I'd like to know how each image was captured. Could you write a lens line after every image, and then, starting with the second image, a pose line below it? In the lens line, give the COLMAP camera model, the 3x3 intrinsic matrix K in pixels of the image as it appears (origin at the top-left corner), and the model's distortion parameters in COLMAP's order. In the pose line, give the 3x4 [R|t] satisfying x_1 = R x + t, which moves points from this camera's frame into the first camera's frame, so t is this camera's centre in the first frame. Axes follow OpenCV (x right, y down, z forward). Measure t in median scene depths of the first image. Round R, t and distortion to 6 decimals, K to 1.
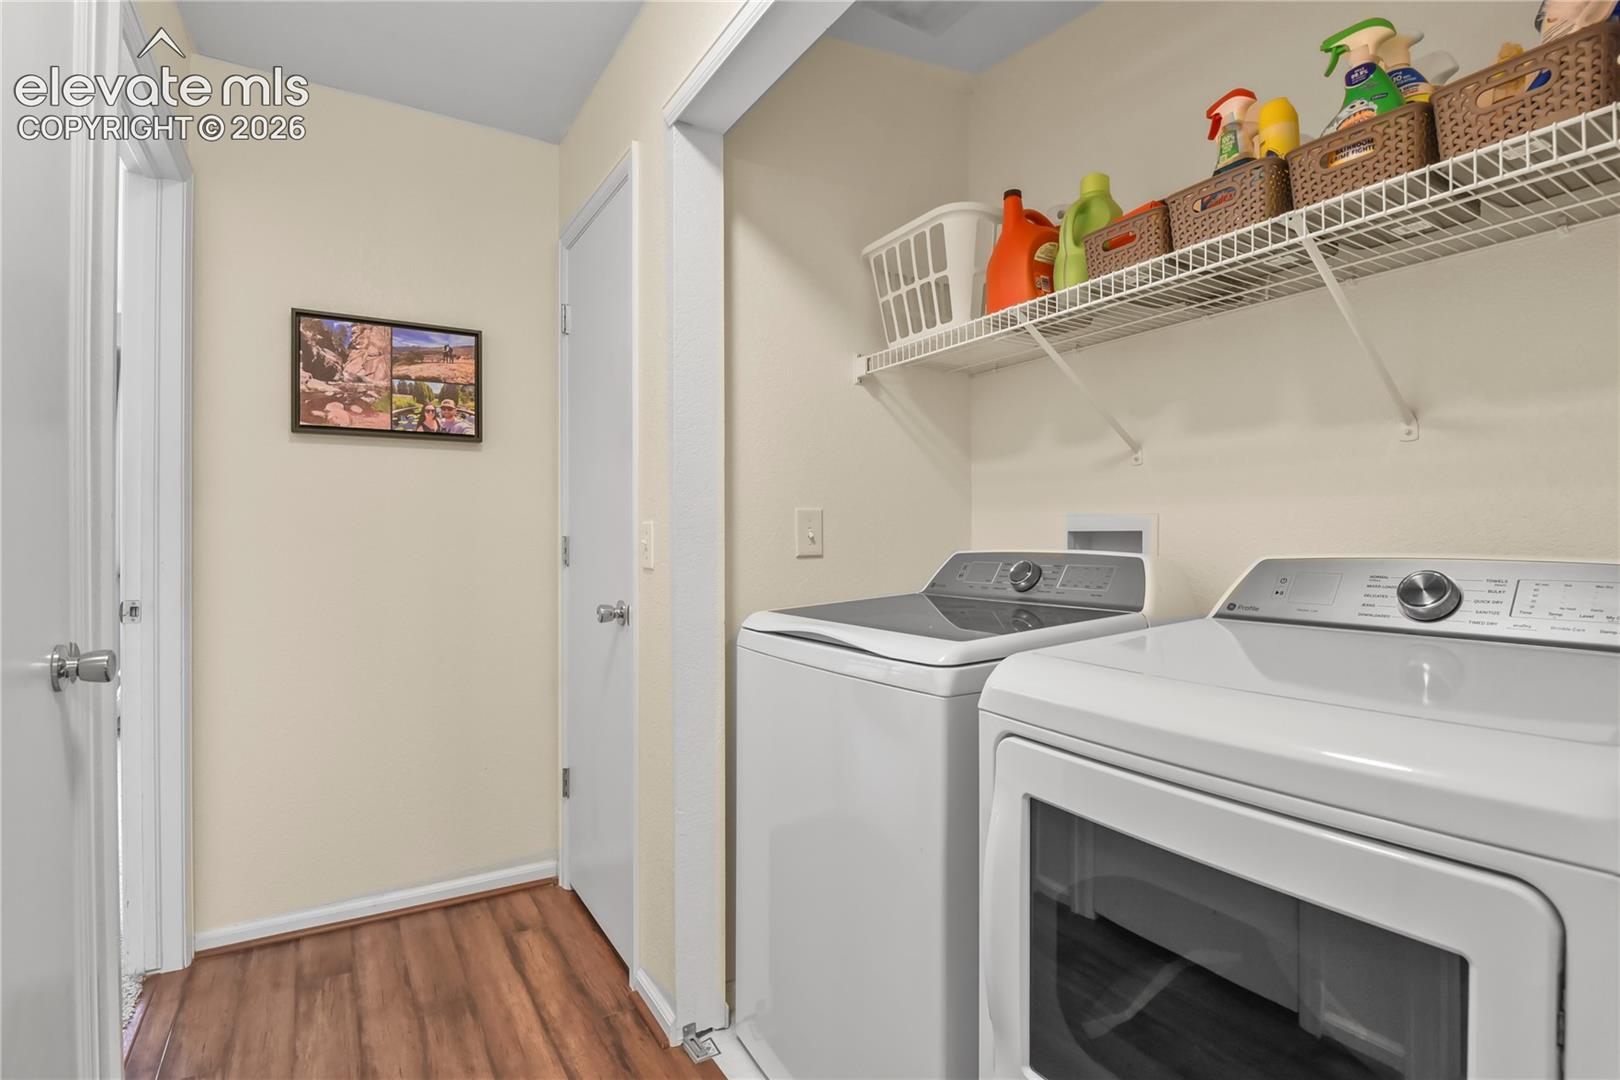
lens RADIAL K [[787.1, 0, 816.8], [0, 787.1, 542.1], [0, 0, 1]] dist [-0.012278, -0.003589]
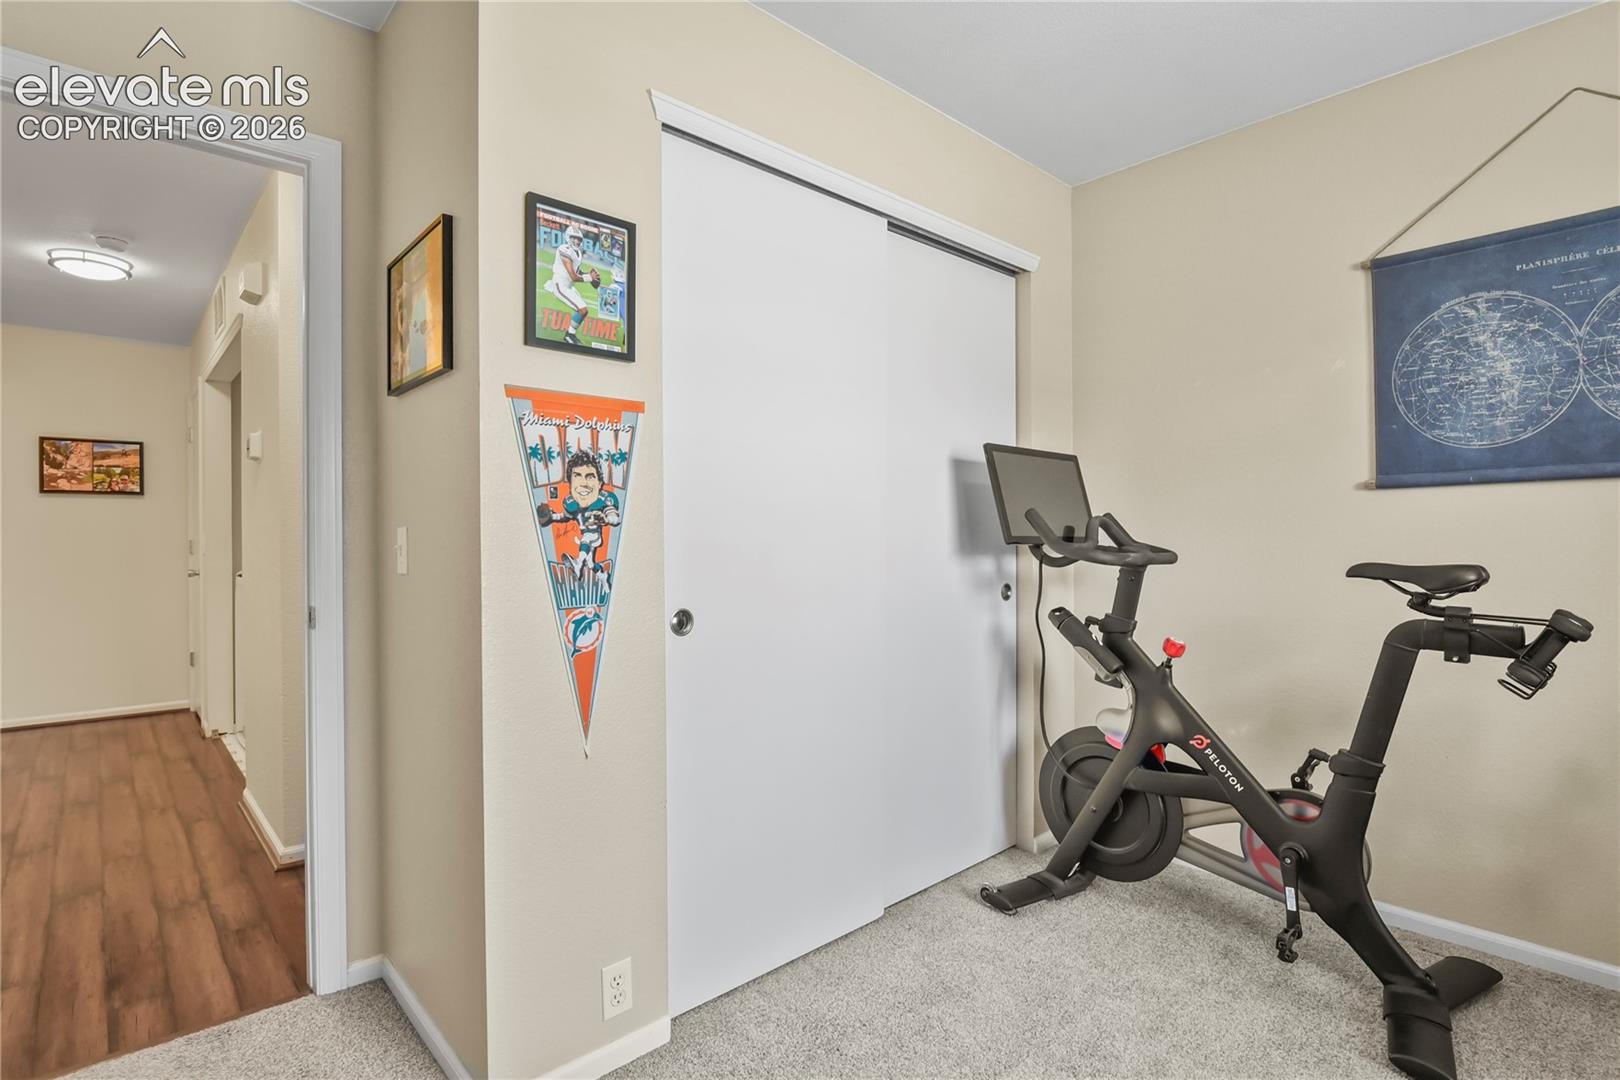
lens RADIAL K [[787.1, 0, 812.7], [0, 787.1, 539.3], [0, 0, 1]] dist [-0.012278, -0.003589]
pose [[0.982189, -0.004542, 0.187839, 0.981804], [0.004350, 0.999990, 0.001435, -0.005940], [-0.187844, -0.000592, 0.982199, -1.441240]]
